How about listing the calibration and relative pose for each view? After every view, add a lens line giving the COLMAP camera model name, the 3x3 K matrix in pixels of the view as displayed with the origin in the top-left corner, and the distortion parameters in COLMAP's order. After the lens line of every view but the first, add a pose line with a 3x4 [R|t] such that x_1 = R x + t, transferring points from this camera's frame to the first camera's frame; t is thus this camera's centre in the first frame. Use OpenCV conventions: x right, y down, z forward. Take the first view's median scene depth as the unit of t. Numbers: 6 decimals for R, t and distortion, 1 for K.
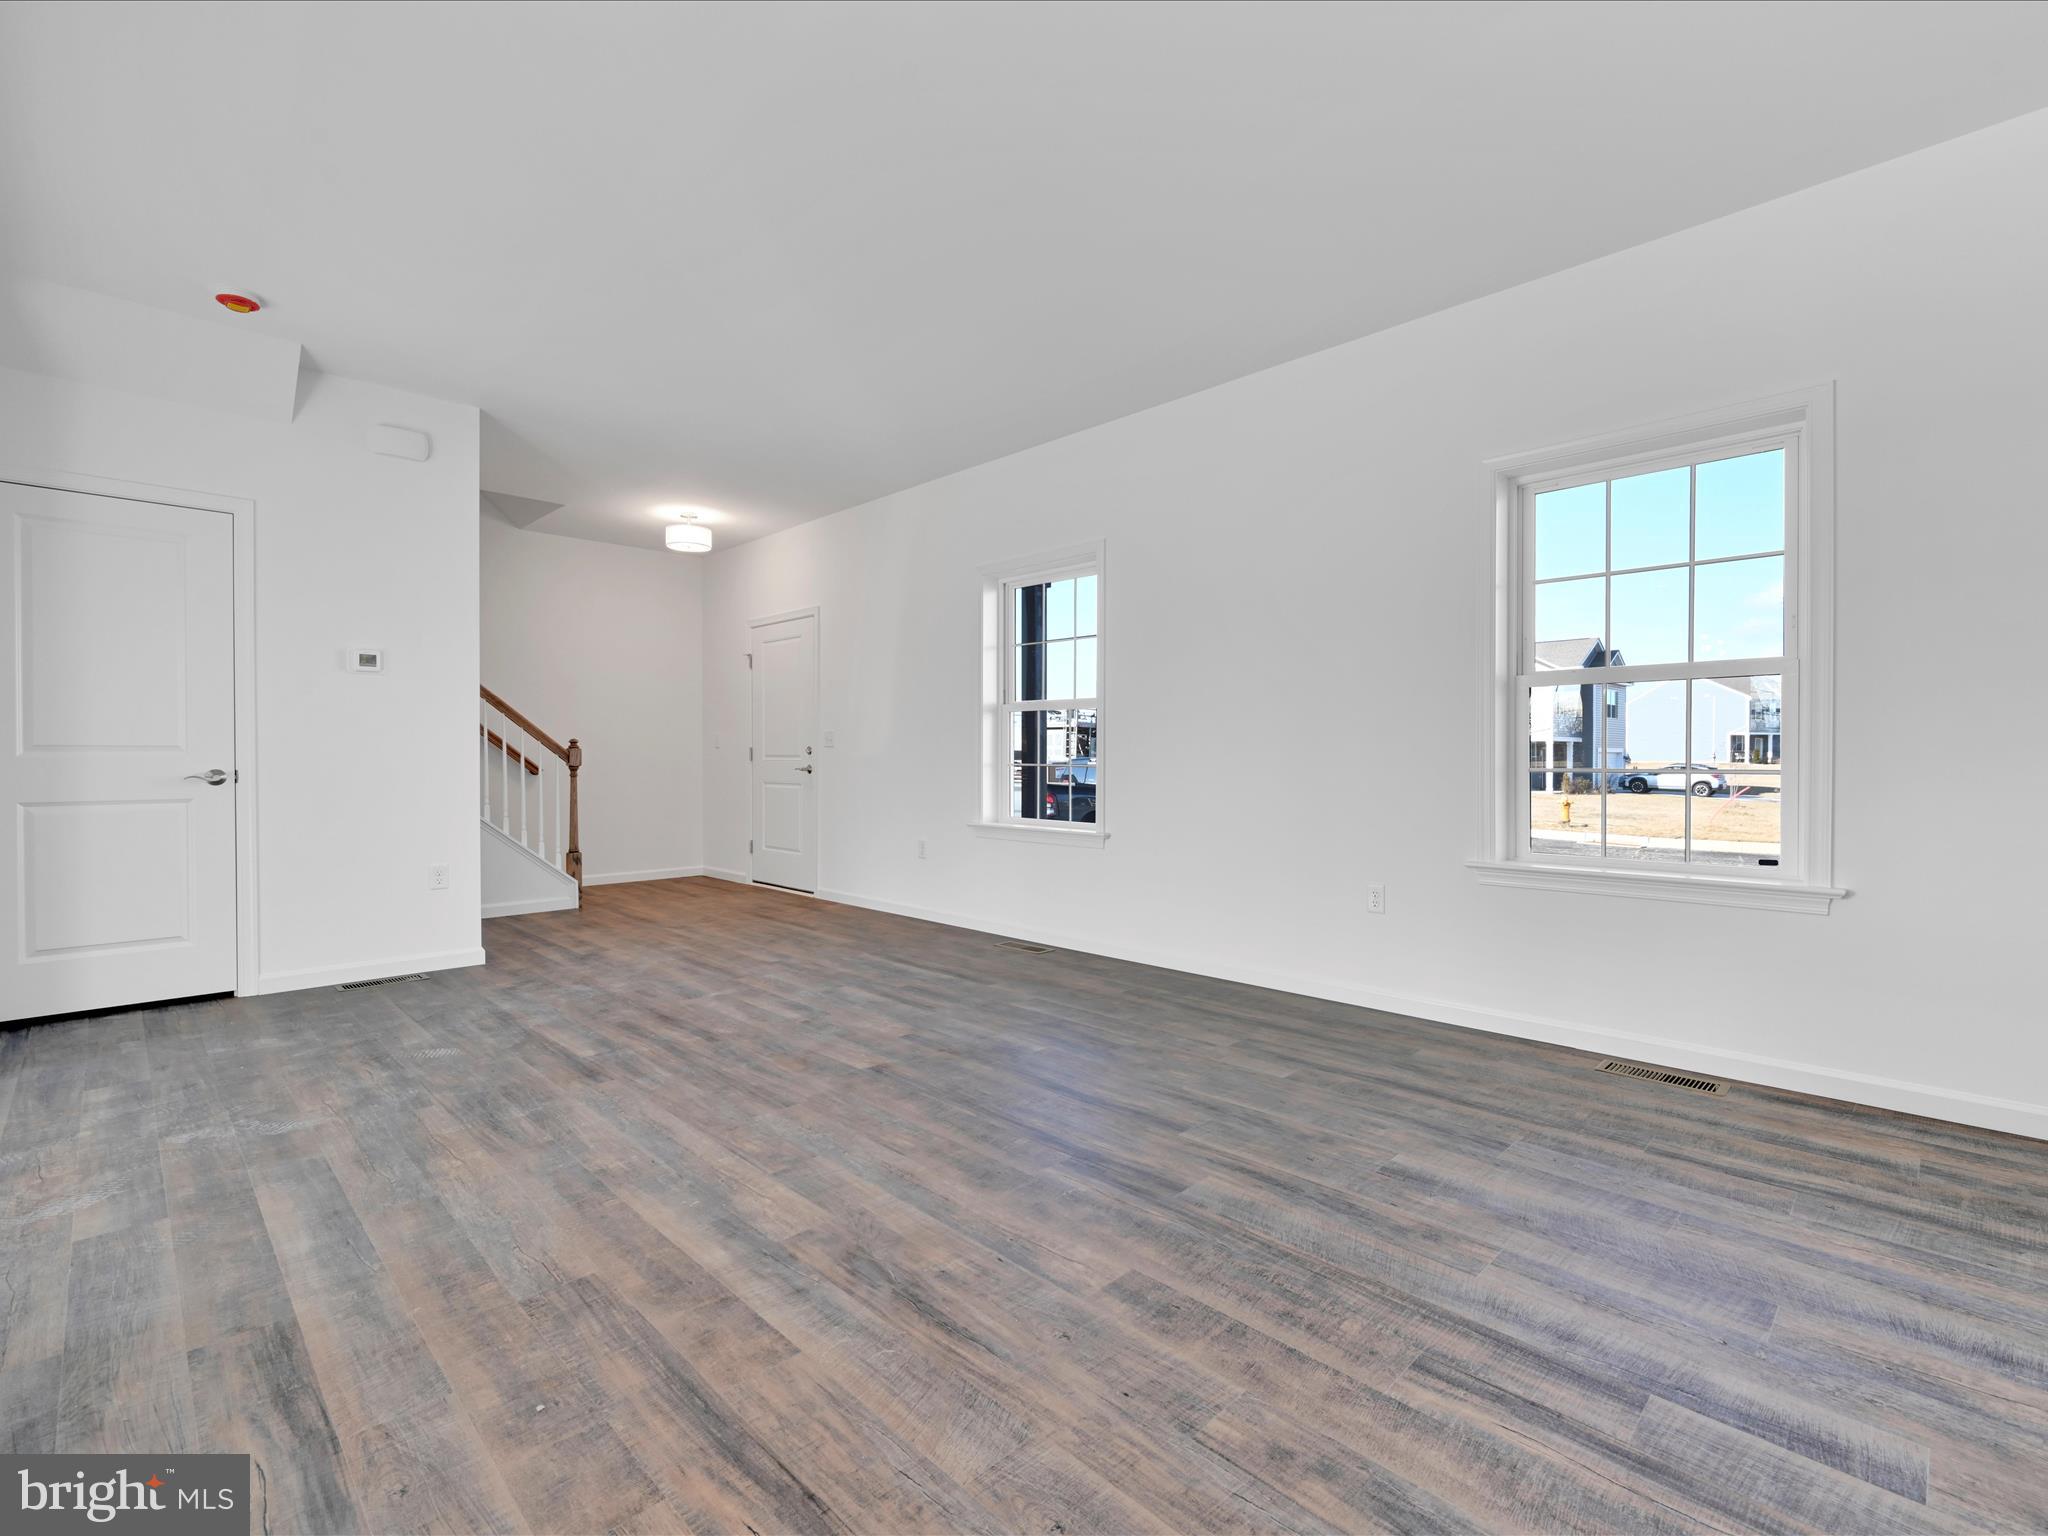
lens RADIAL K [[916.2, 0, 1017.8], [0, 916.2, 765.9], [0, 0, 1]] dist [-0.002331, -0.000312]
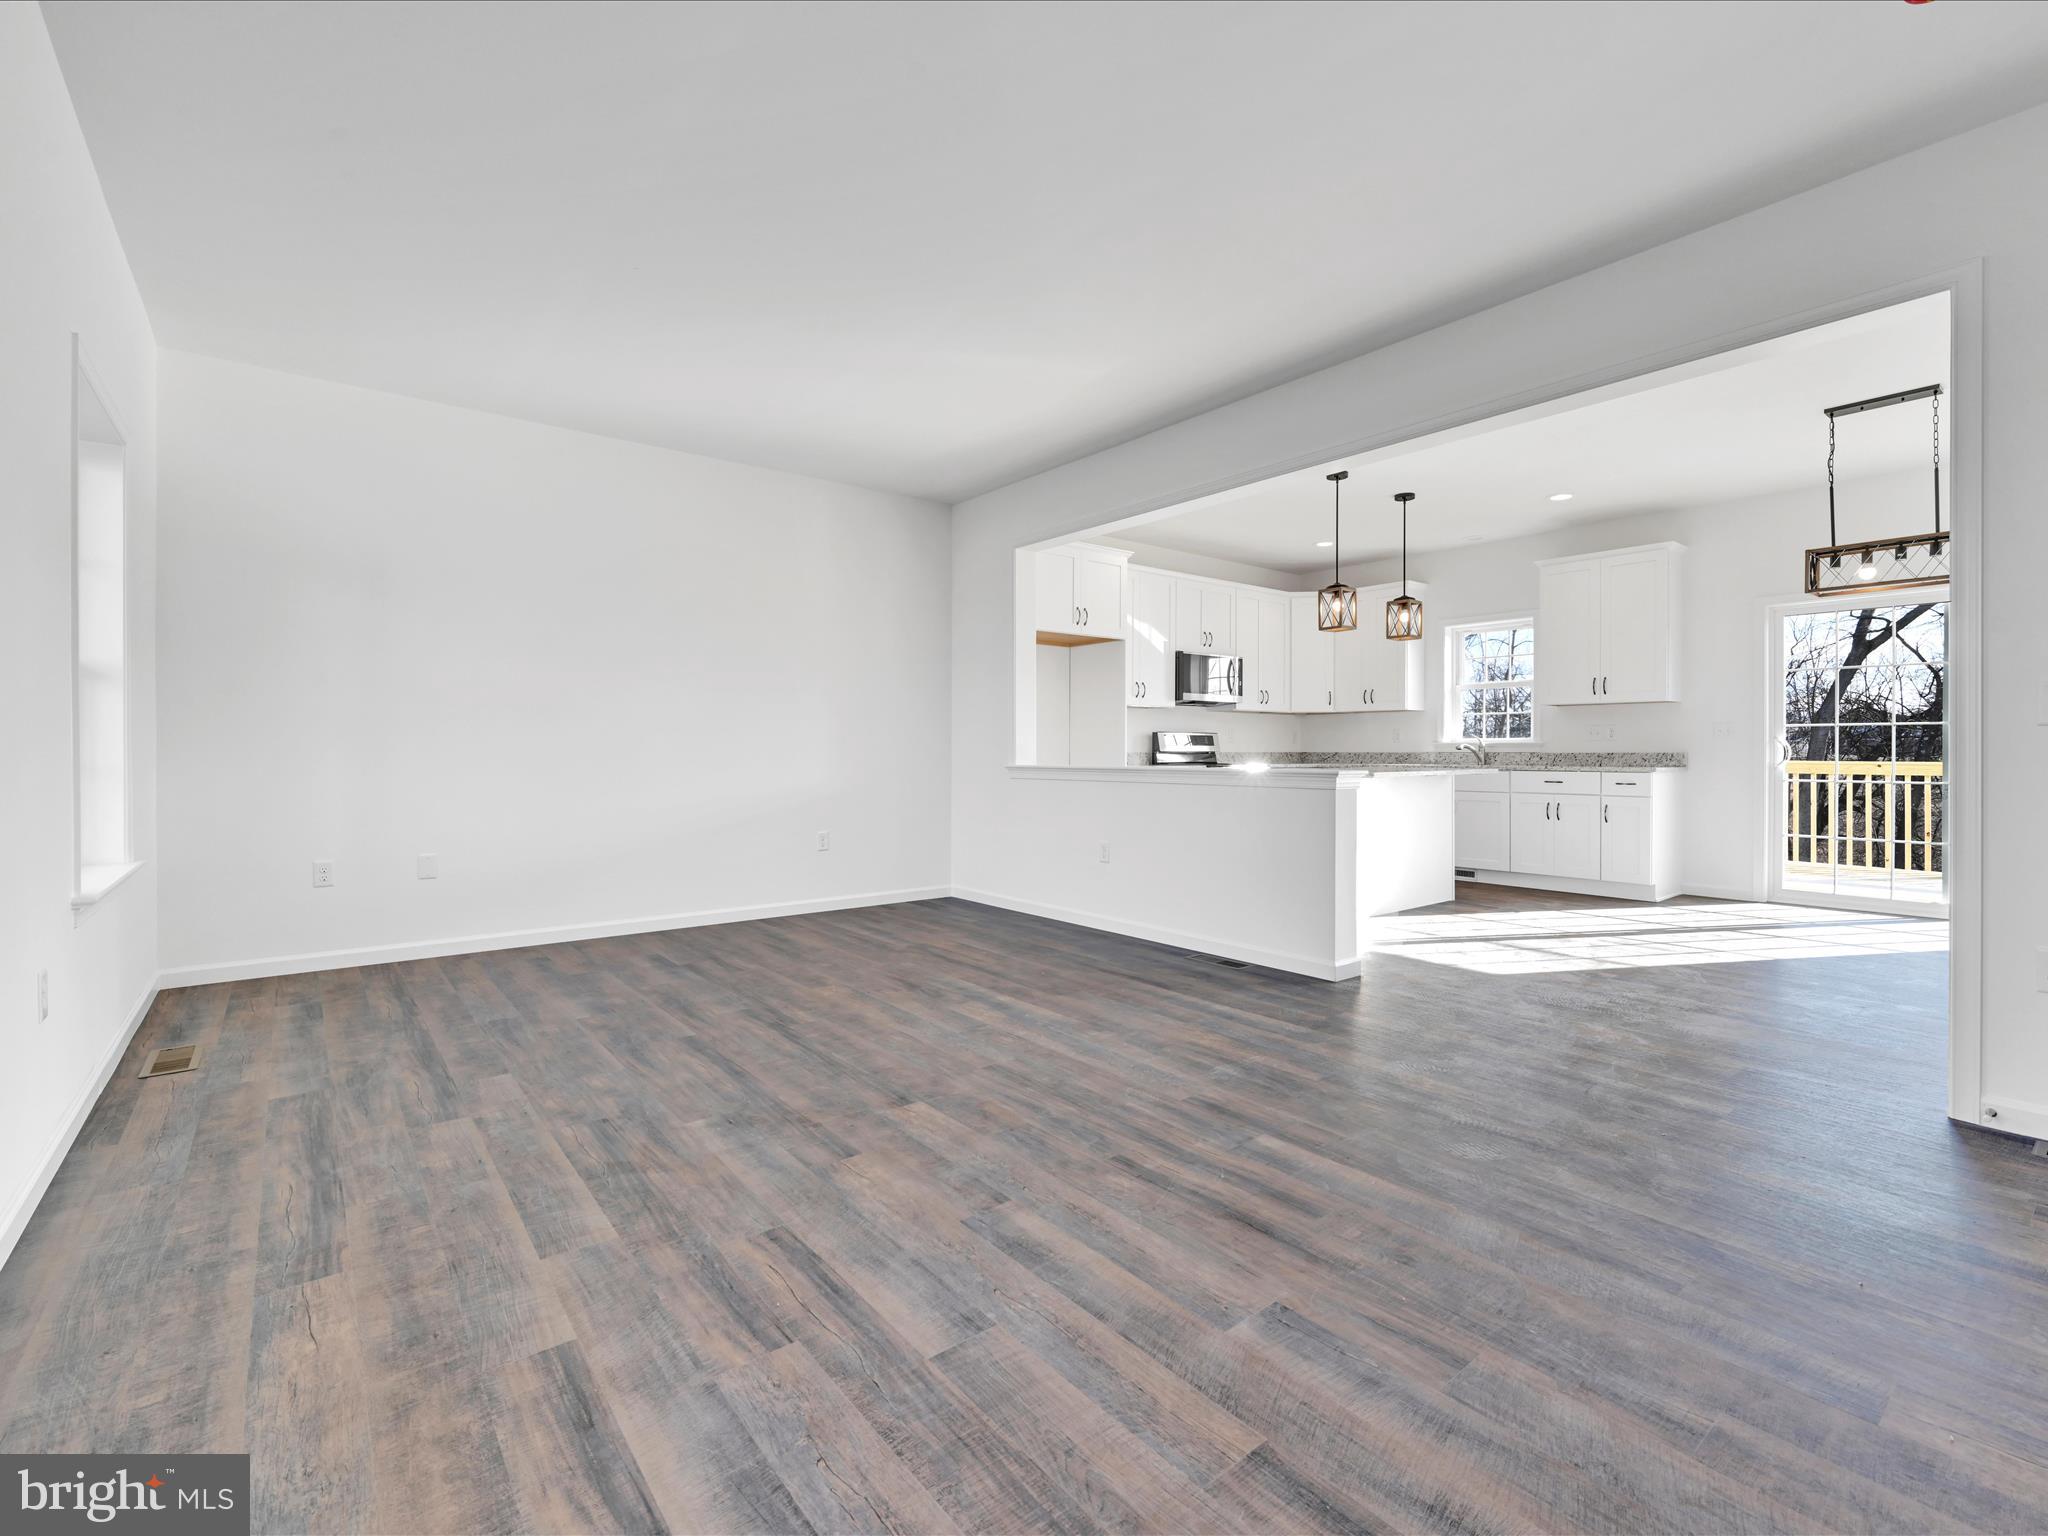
lens RADIAL K [[916.2, 0, 1025.3], [0, 916.2, 754.8], [0, 0, 1]] dist [-0.002331, -0.000312]
pose [[-0.994743, 0.000209, 0.102402, -0.363861], [0.001482, 0.999923, 0.012354, -0.020776], [-0.102392, 0.012440, -0.994666, 1.870443]]
